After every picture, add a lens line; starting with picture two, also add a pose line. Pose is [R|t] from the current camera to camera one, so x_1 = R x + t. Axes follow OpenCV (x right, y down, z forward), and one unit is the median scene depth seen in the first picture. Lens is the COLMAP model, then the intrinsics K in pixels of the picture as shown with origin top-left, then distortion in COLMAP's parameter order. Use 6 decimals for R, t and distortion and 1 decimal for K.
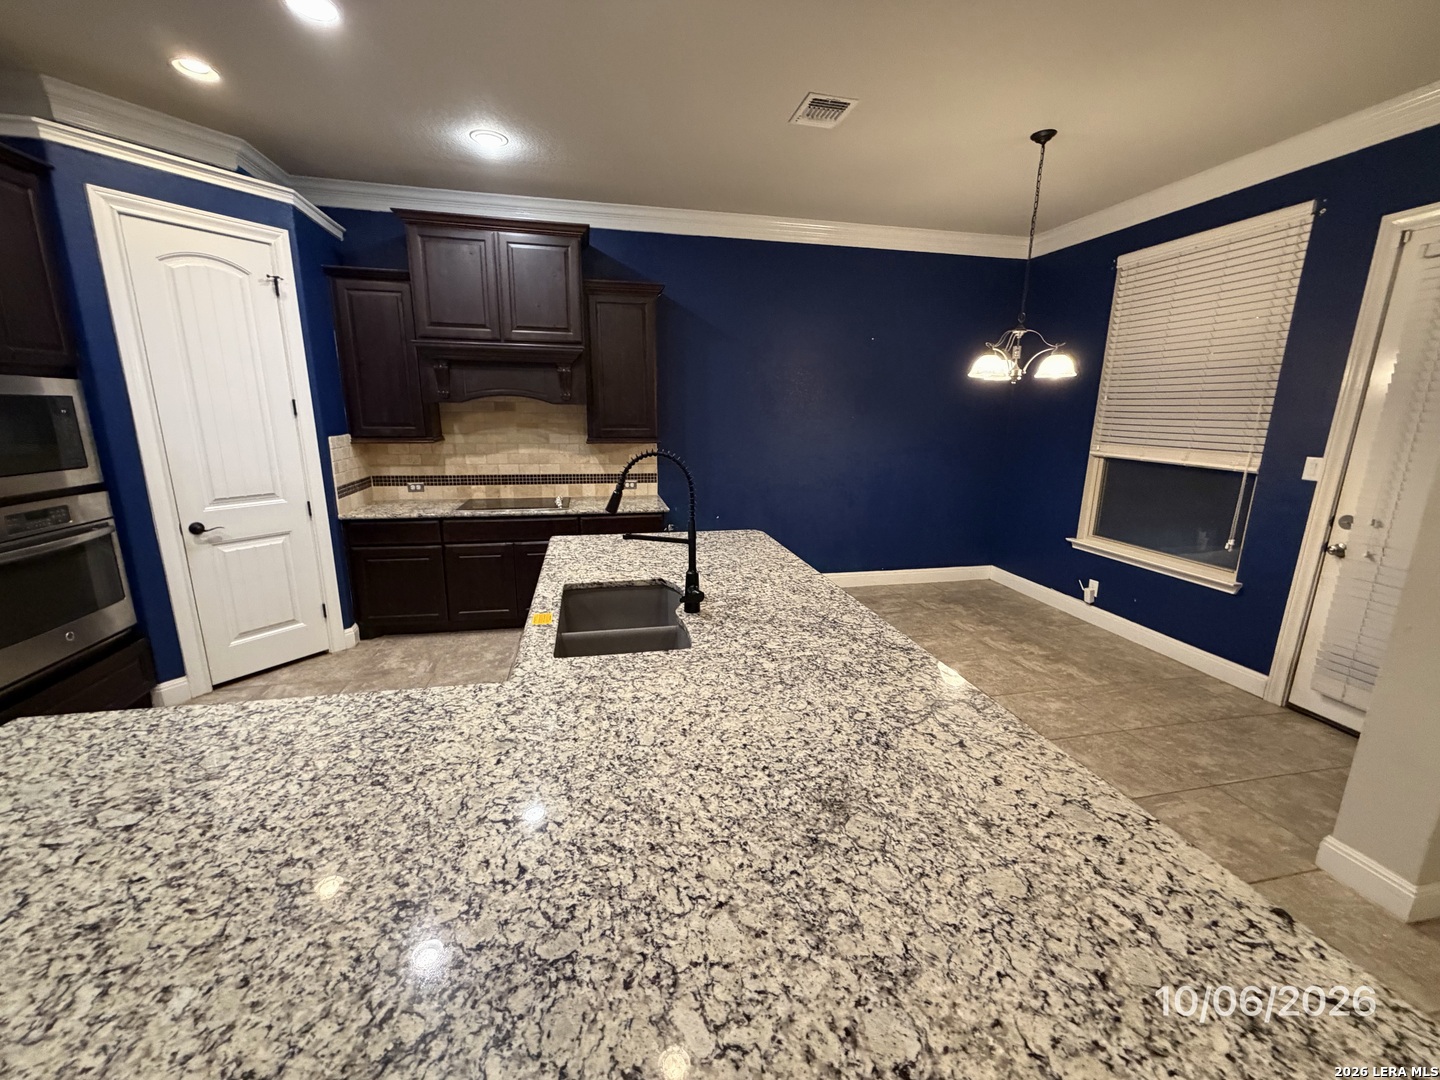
lens RADIAL K [[575.5, 0, 714.9], [0, 575.5, 539.6], [0, 0, 1]] dist [-0.001321, 0.000320]
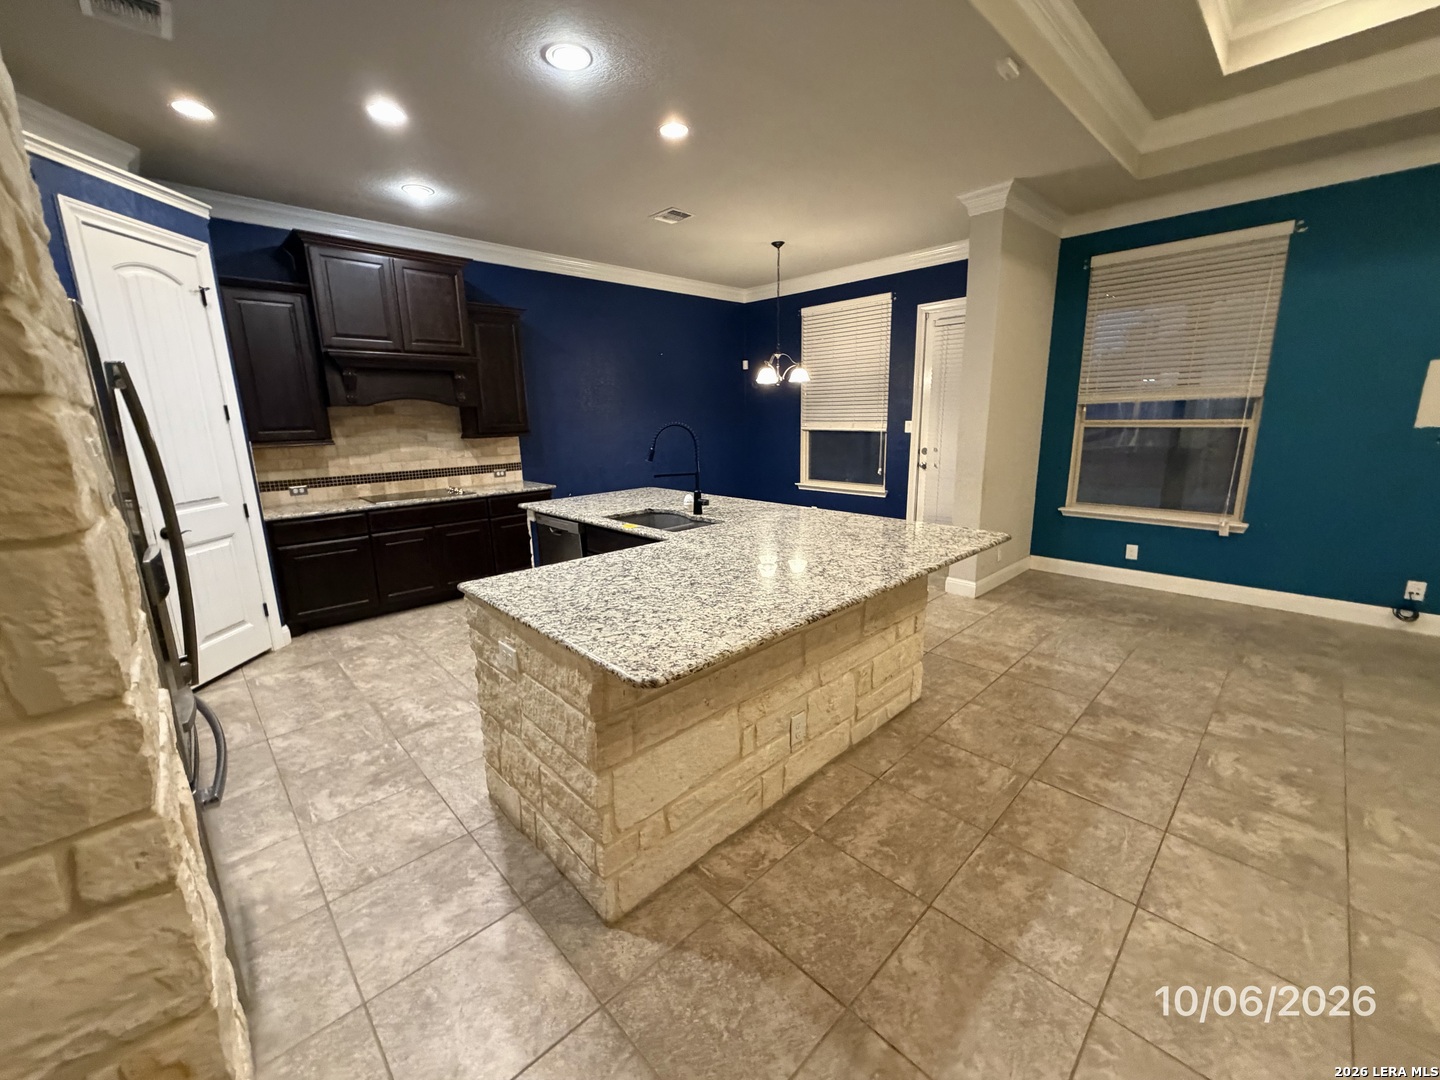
lens RADIAL K [[575.5, 0, 714.9], [0, 575.5, 539.6], [0, 0, 1]] dist [-0.001321, 0.000320]
pose [[0.849290, -0.142928, 0.508210, -0.592183], [0.147311, 0.988577, 0.031847, 0.100148], [-0.506957, 0.047817, 0.860644, -0.354240]]
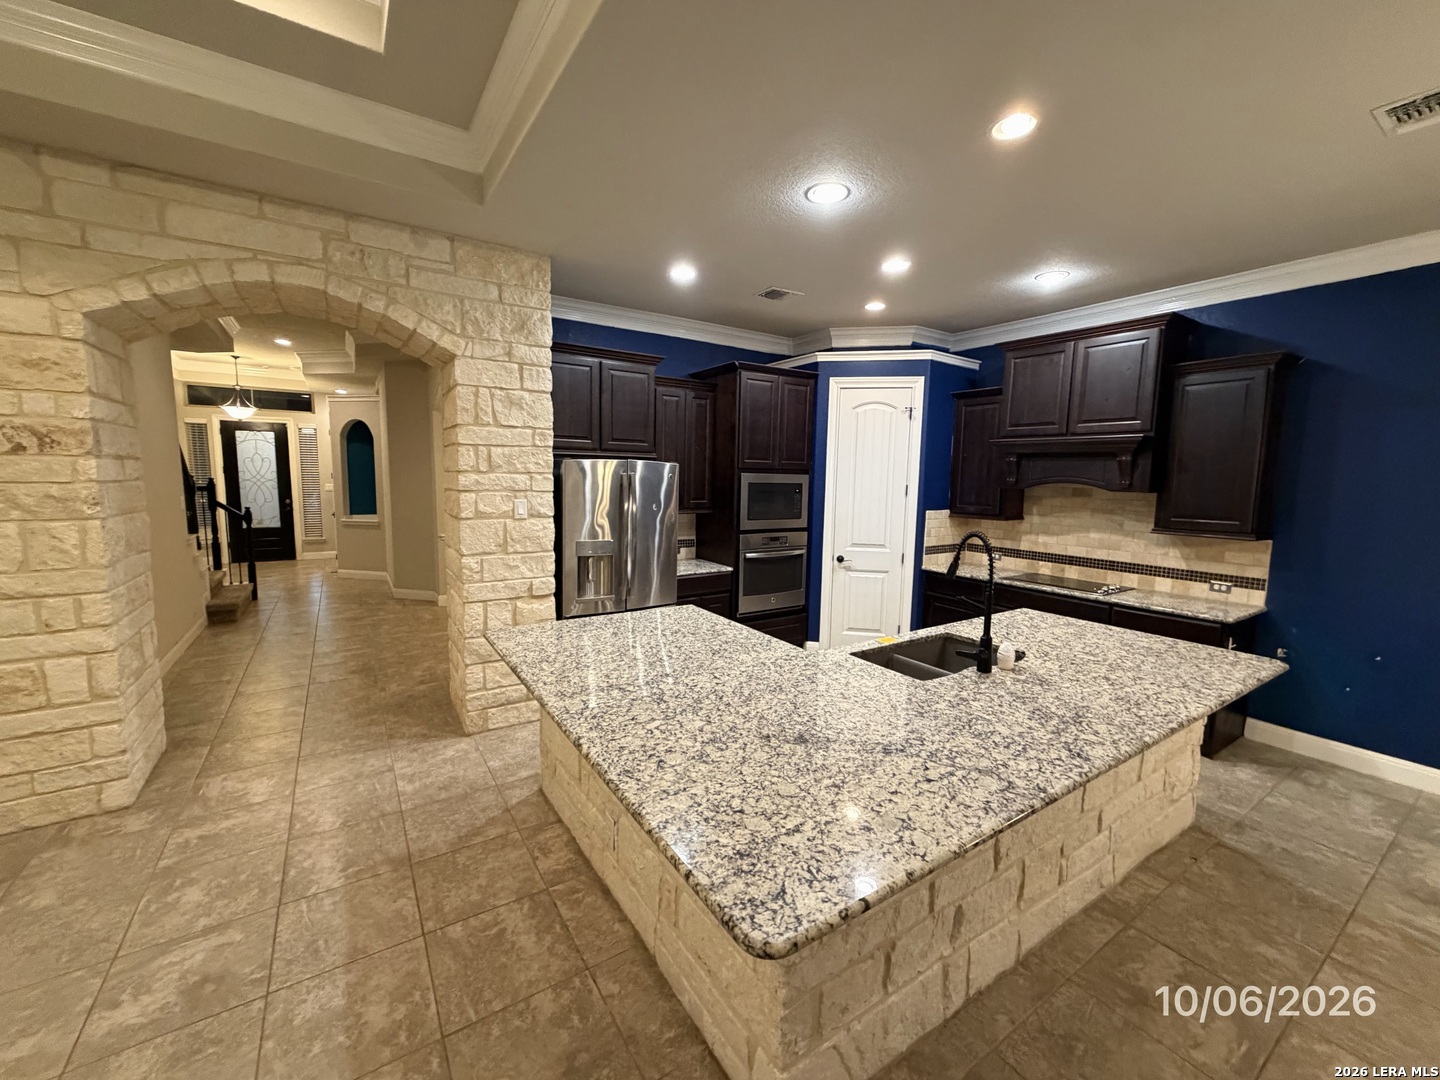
lens RADIAL K [[575.5, 0, 714.9], [0, 575.5, 539.6], [0, 0, 1]] dist [-0.001321, 0.000320]
pose [[0.361588, 0.099153, -0.927050, 0.531600], [-0.221272, 0.975046, 0.017981, -0.023239], [0.905700, 0.198629, 0.374505, 0.015796]]
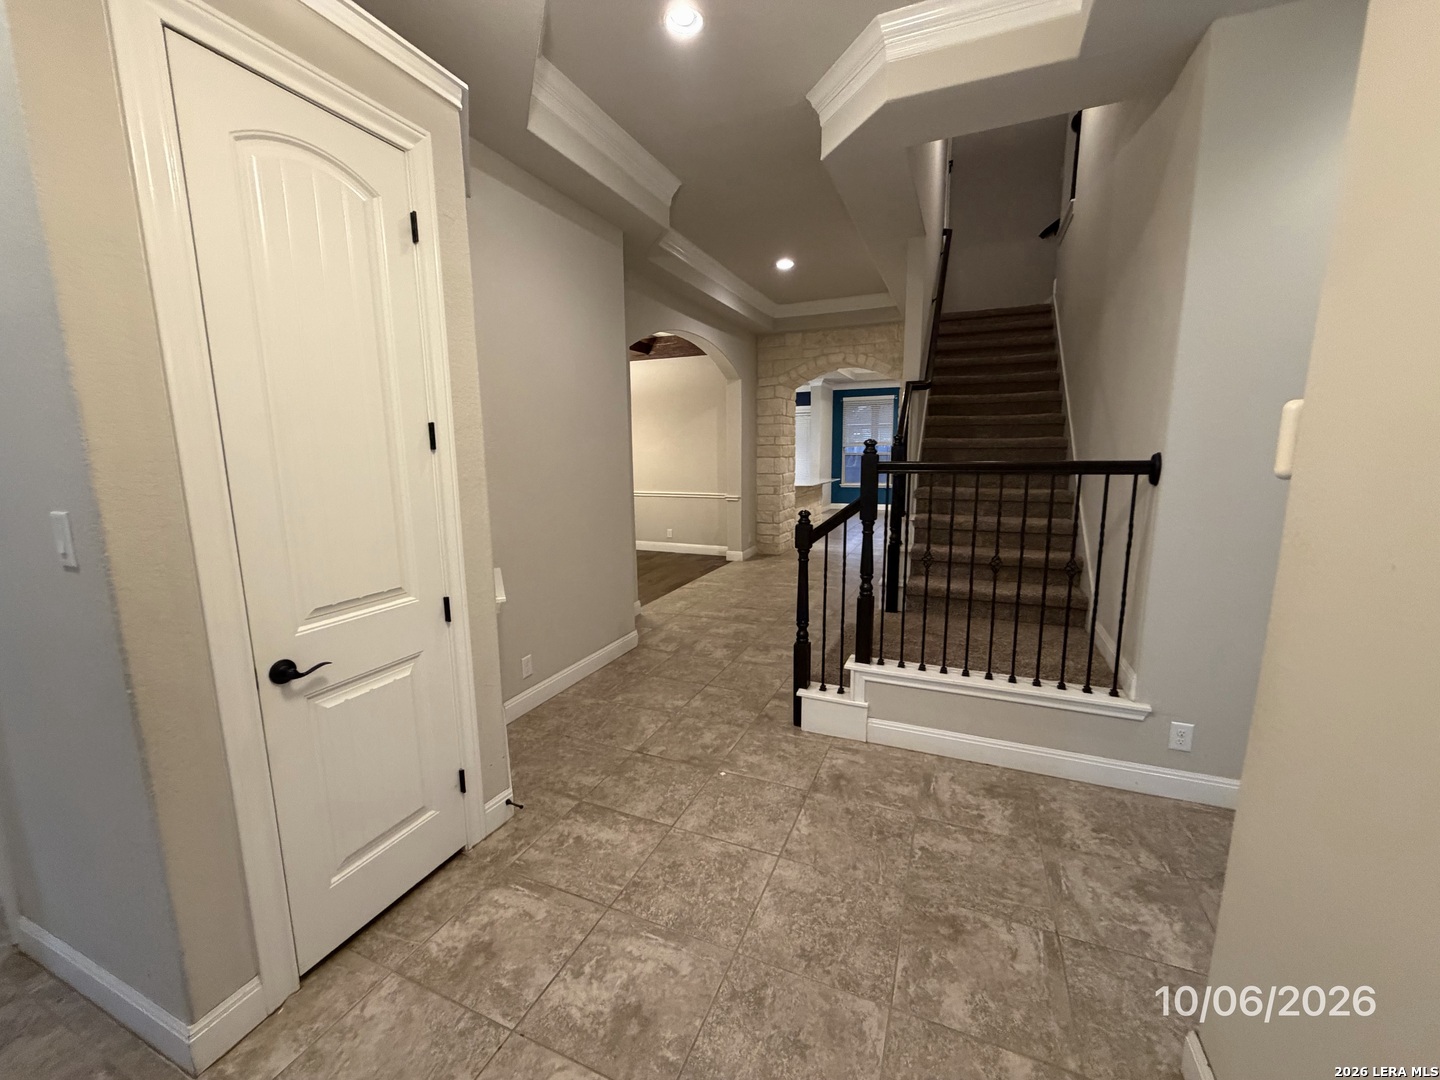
lens RADIAL K [[575.5, 0, 714.9], [0, 575.5, 539.6], [0, 0, 1]] dist [-0.001321, 0.000320]
pose [[0.576331, -0.142773, 0.804648, -3.161235], [0.197972, 0.979684, 0.032033, 0.293074], [-0.792875, 0.140837, 0.592887, -1.278499]]
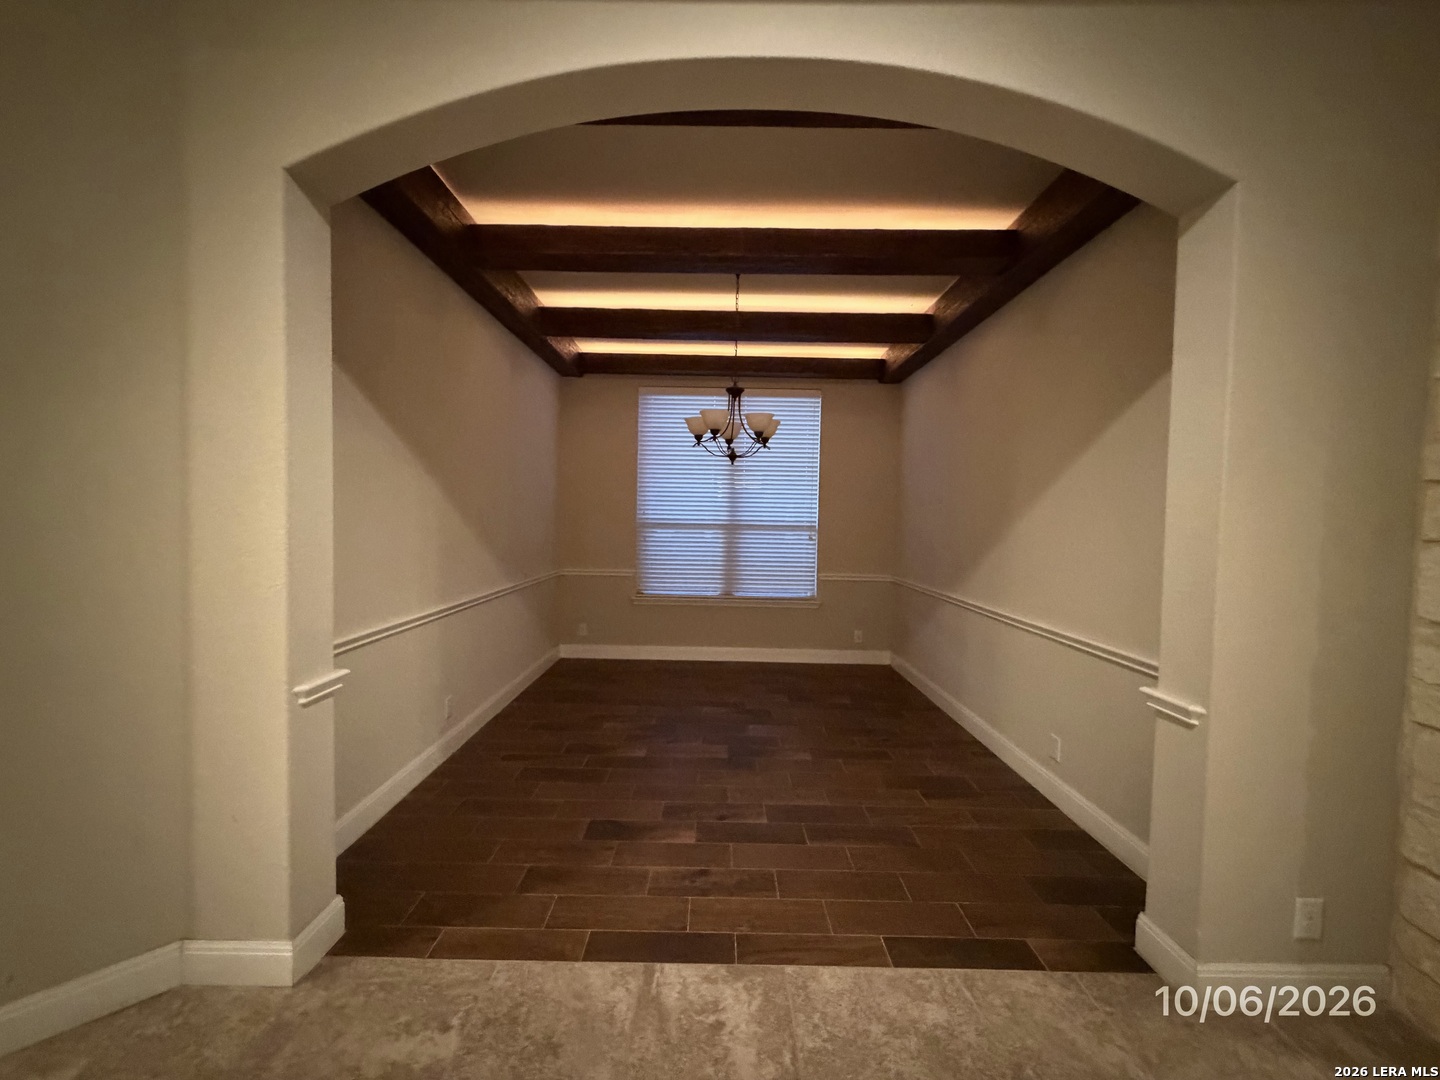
lens RADIAL K [[571.2, 0, 715.4], [0, 571.2, 537.0], [0, 0, 1]] dist [-0.001361, 0.000028]
pose [[0.977455, 0.014491, -0.210645, -1.469120], [-0.055883, 0.979820, -0.191908, 0.184097], [0.203613, 0.199353, 0.958541, -0.592125]]
